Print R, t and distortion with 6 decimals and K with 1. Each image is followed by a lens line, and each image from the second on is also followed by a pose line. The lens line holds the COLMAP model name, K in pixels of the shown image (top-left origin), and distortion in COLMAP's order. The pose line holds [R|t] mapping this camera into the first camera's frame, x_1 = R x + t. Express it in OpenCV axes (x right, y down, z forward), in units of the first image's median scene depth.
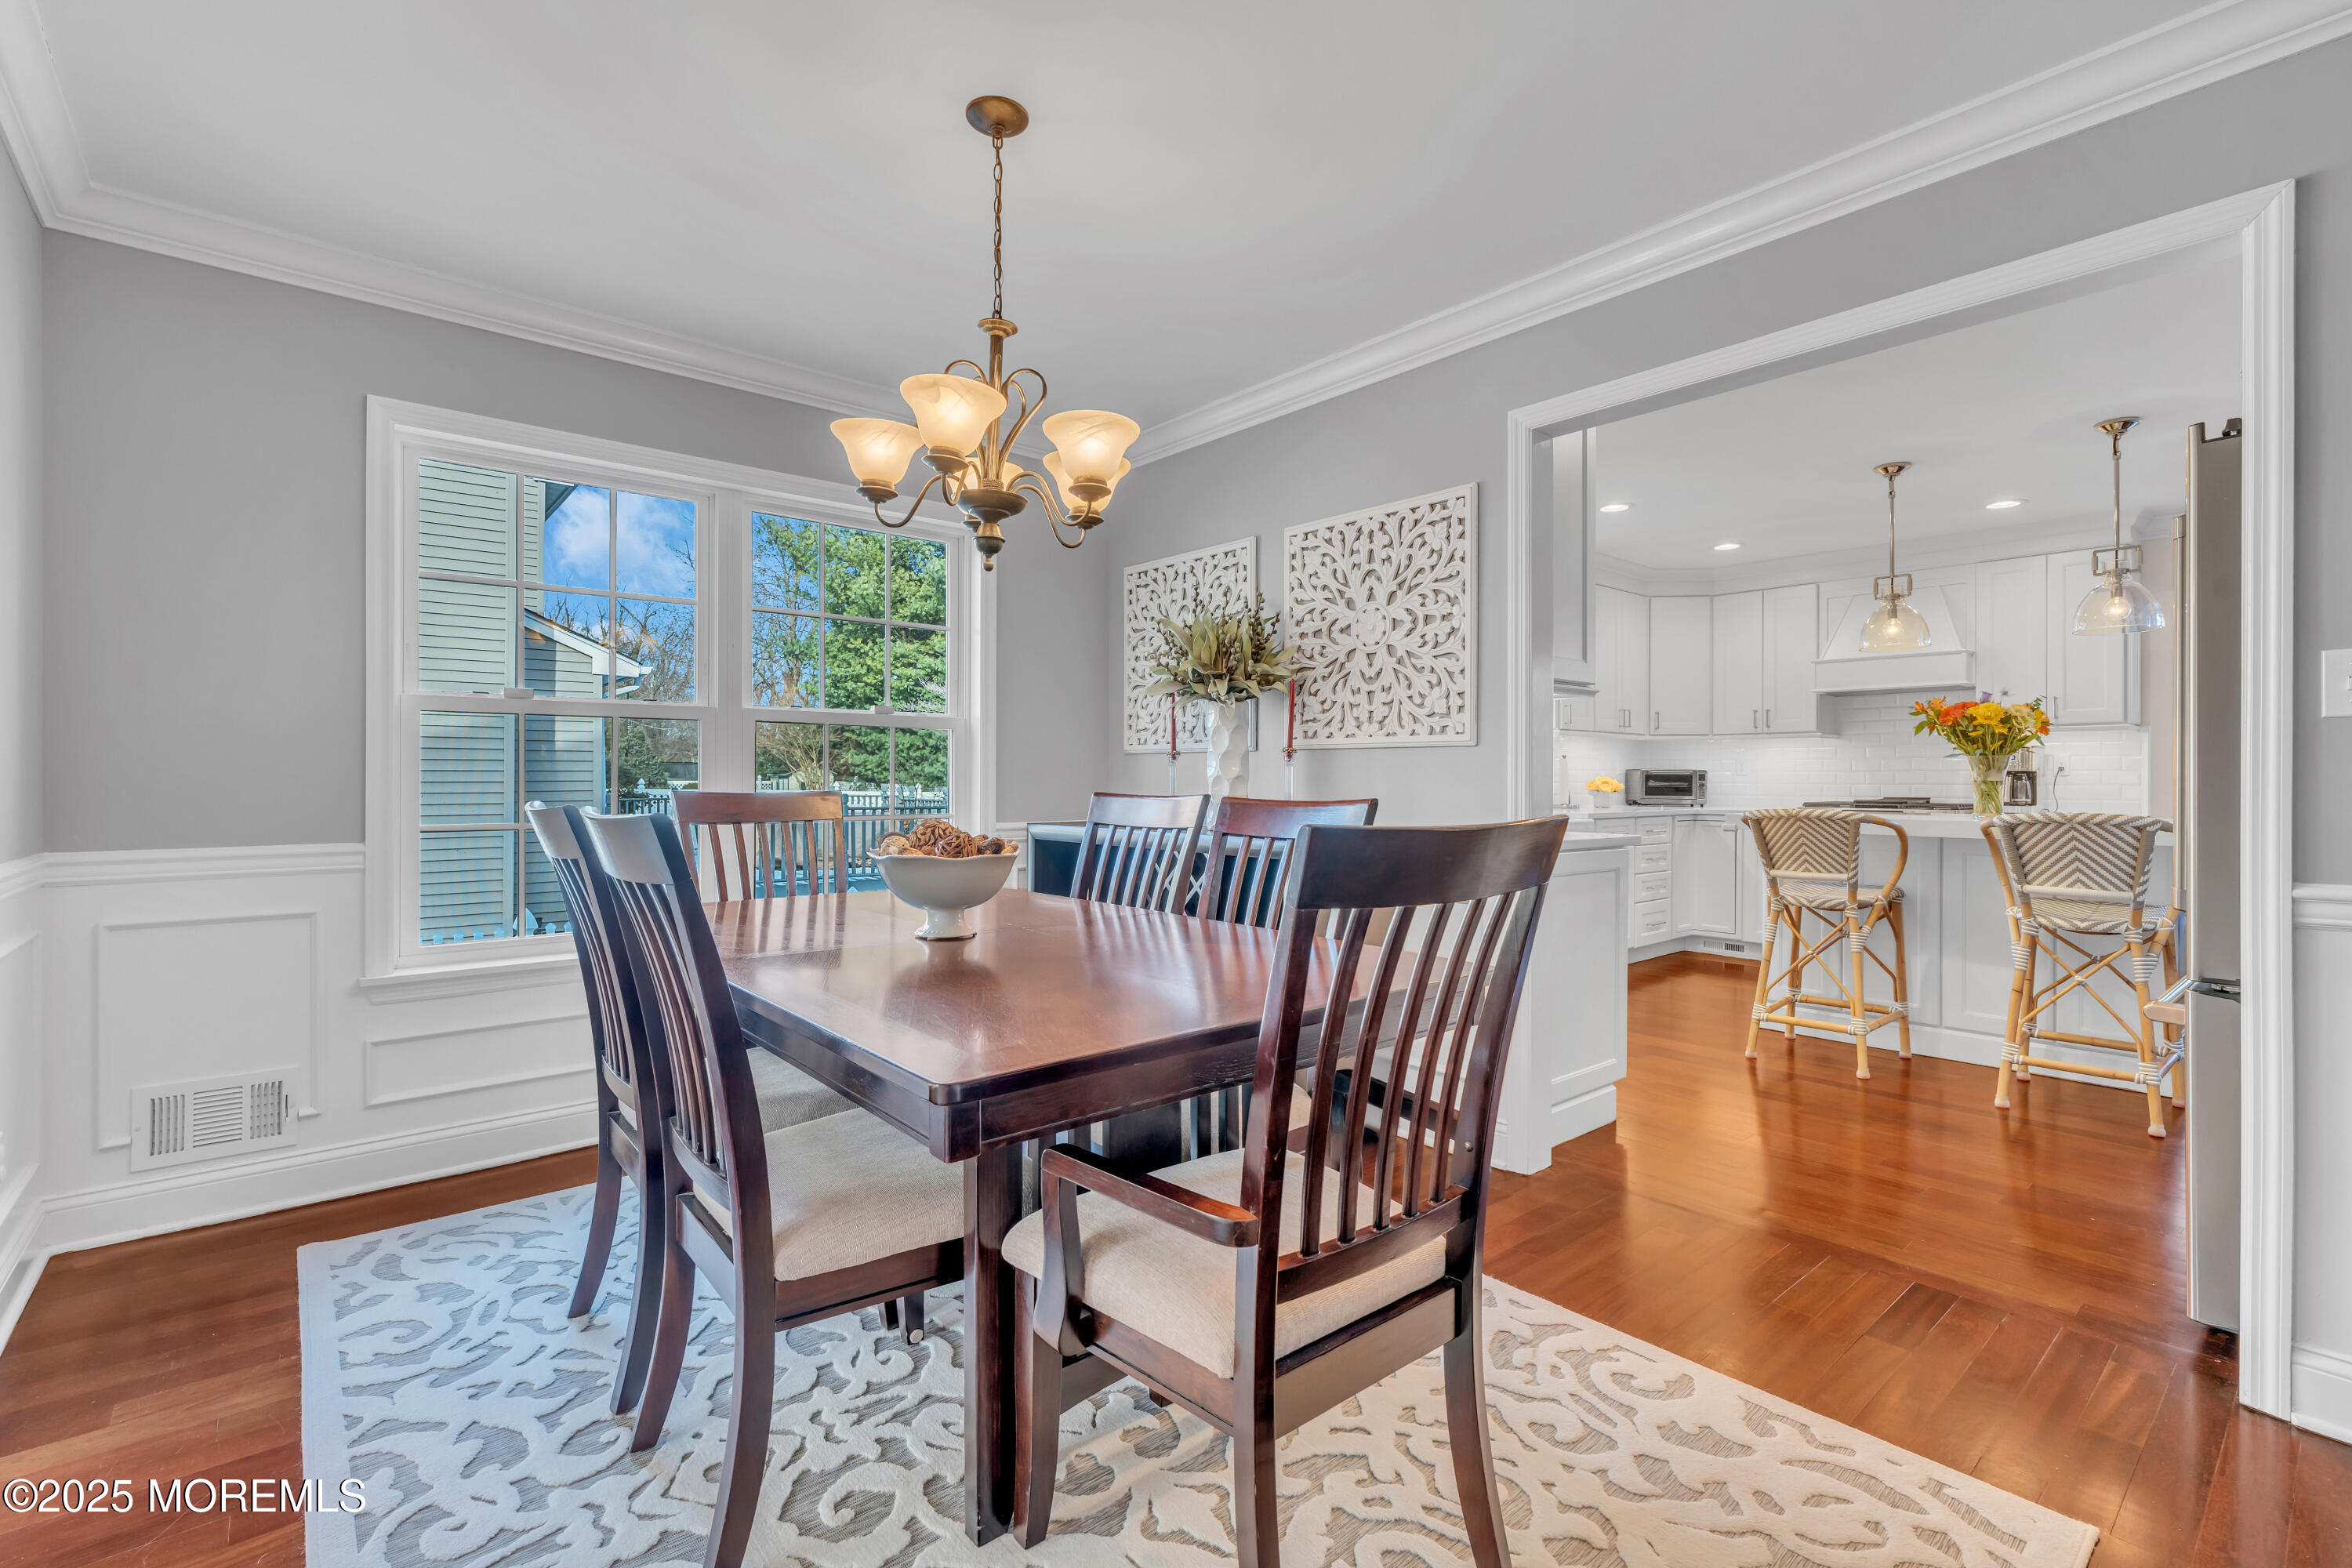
lens RADIAL K [[1064.5, 0, 1166.9], [0, 1064.5, 775.1], [0, 0, 1]] dist [0.001792, 0.000176]
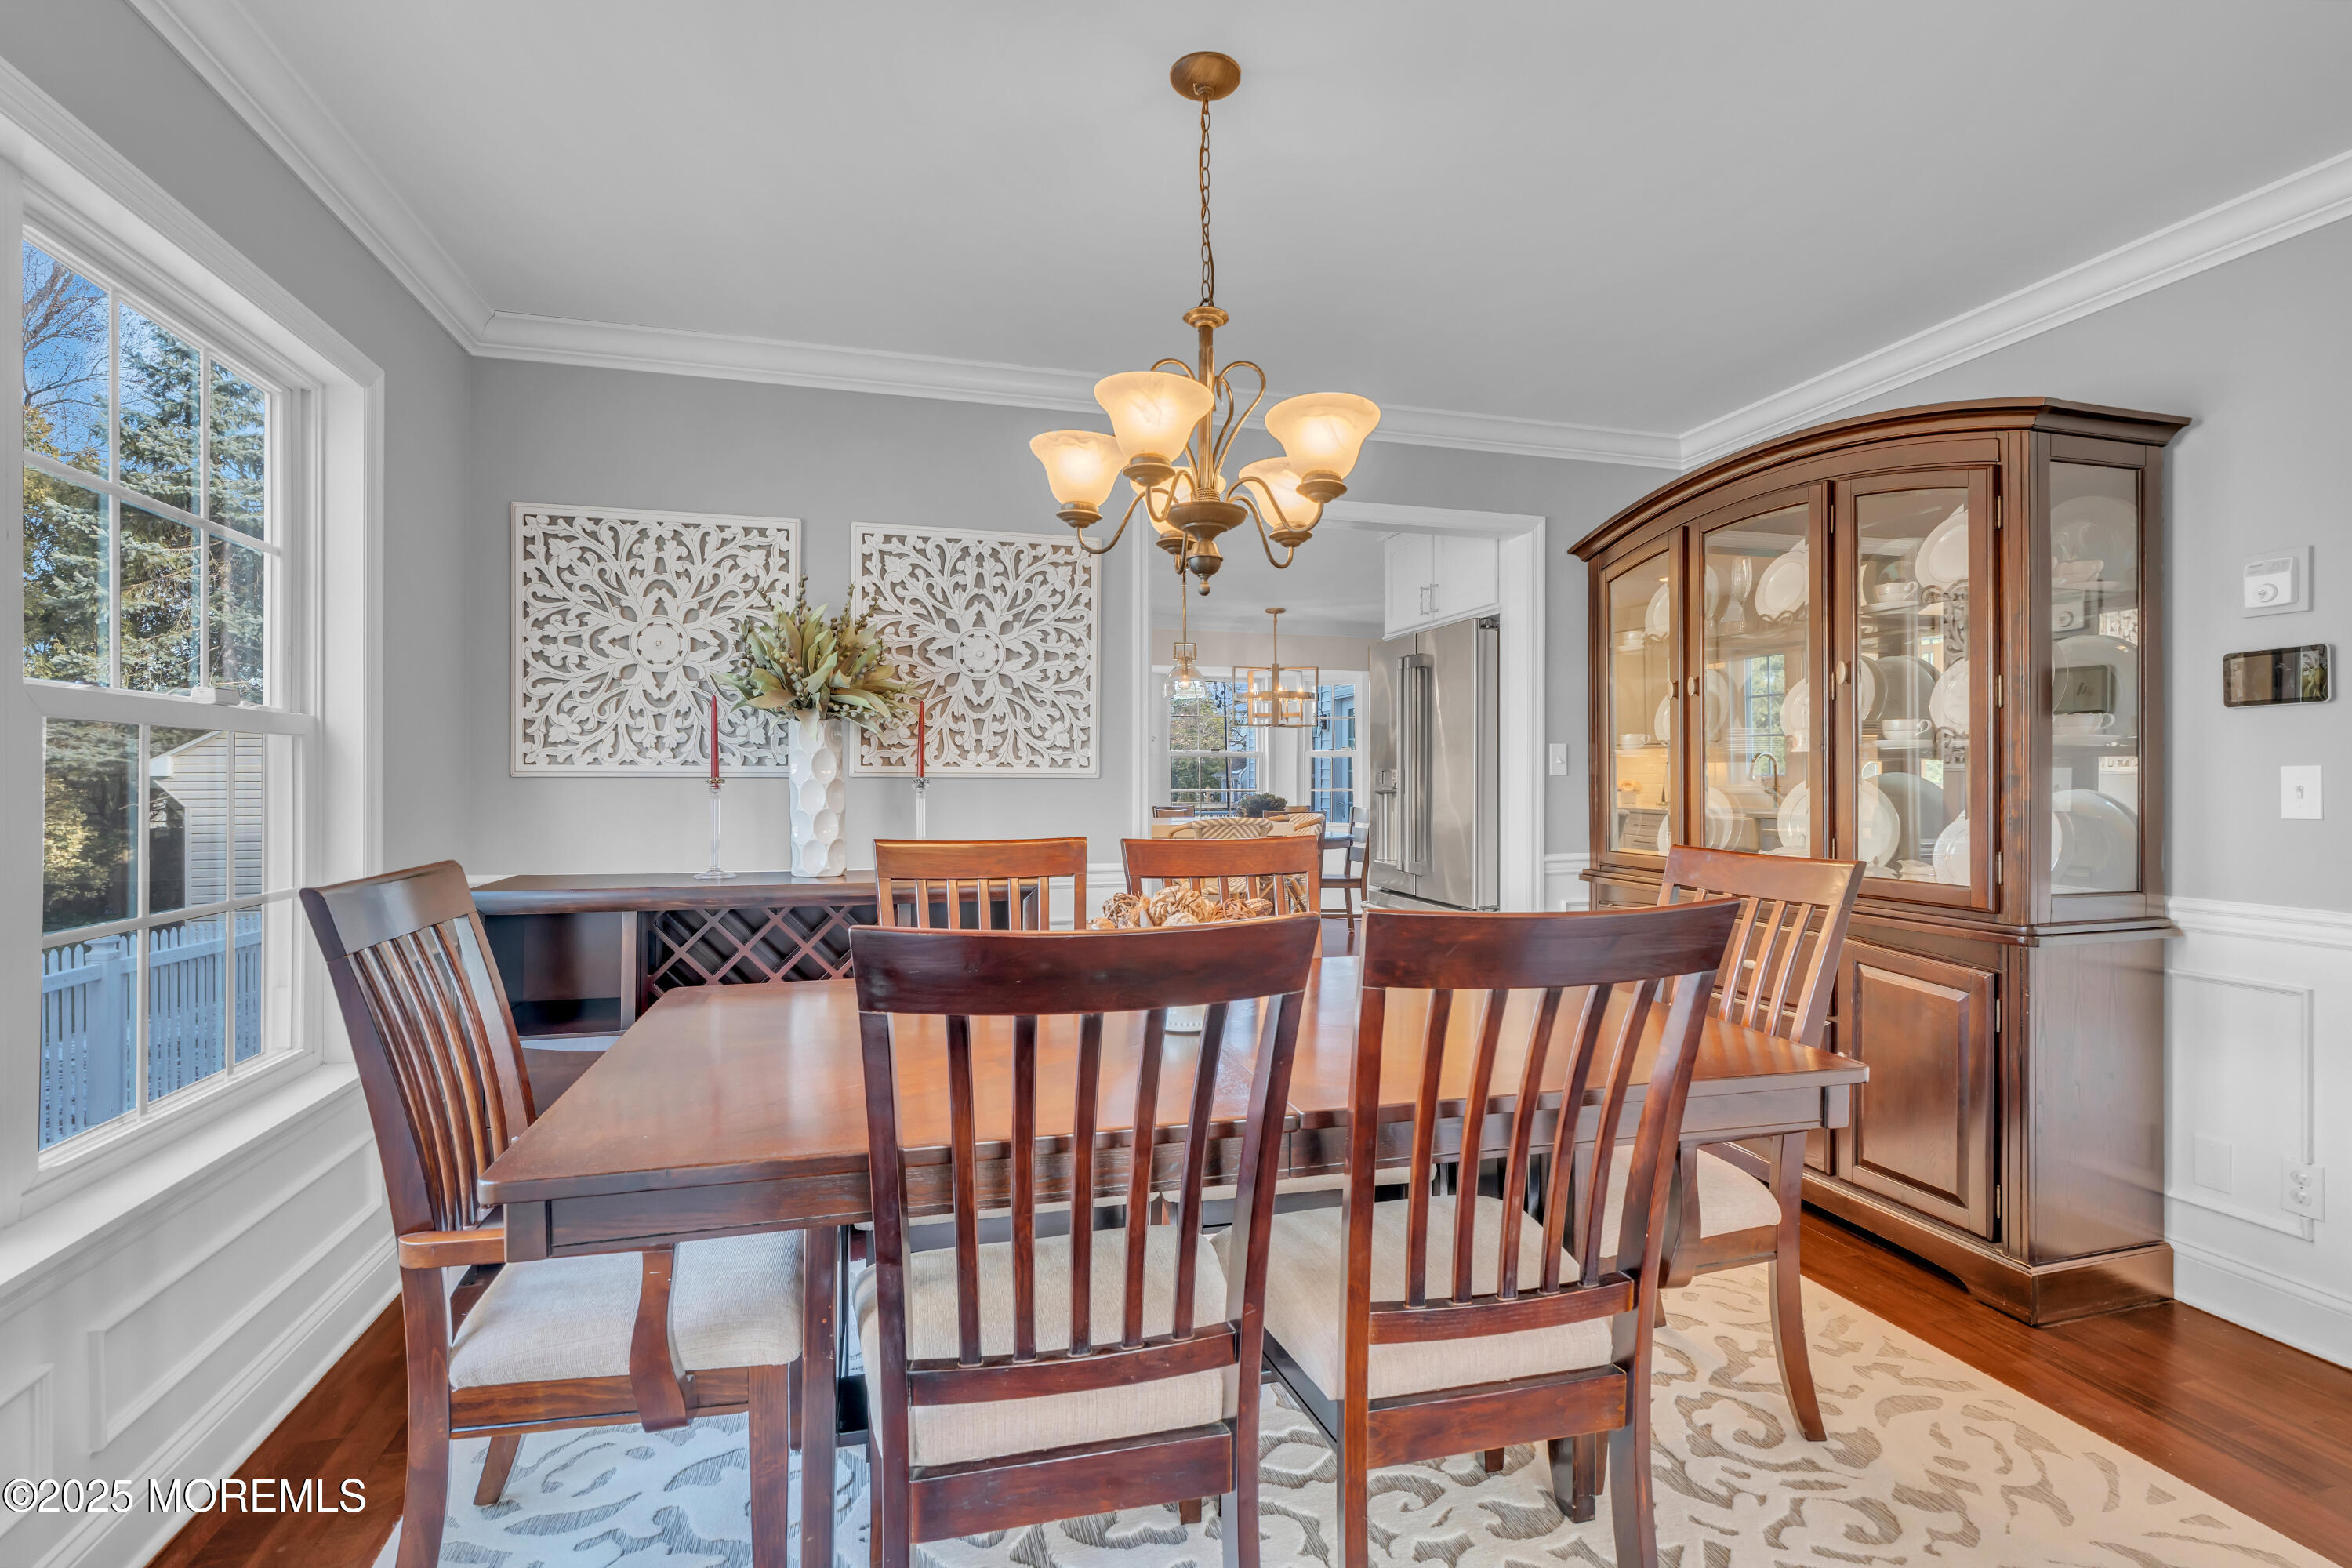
lens RADIAL K [[1064.5, 0, 1168.4], [0, 1064.5, 806.6], [0, 0, 1]] dist [0.001792, 0.000176]
pose [[0.415267, 0.003921, 0.909691, -0.627301], [0.009895, 0.999912, -0.008827, 0.010987], [-0.909646, 0.012667, 0.415192, 0.449207]]
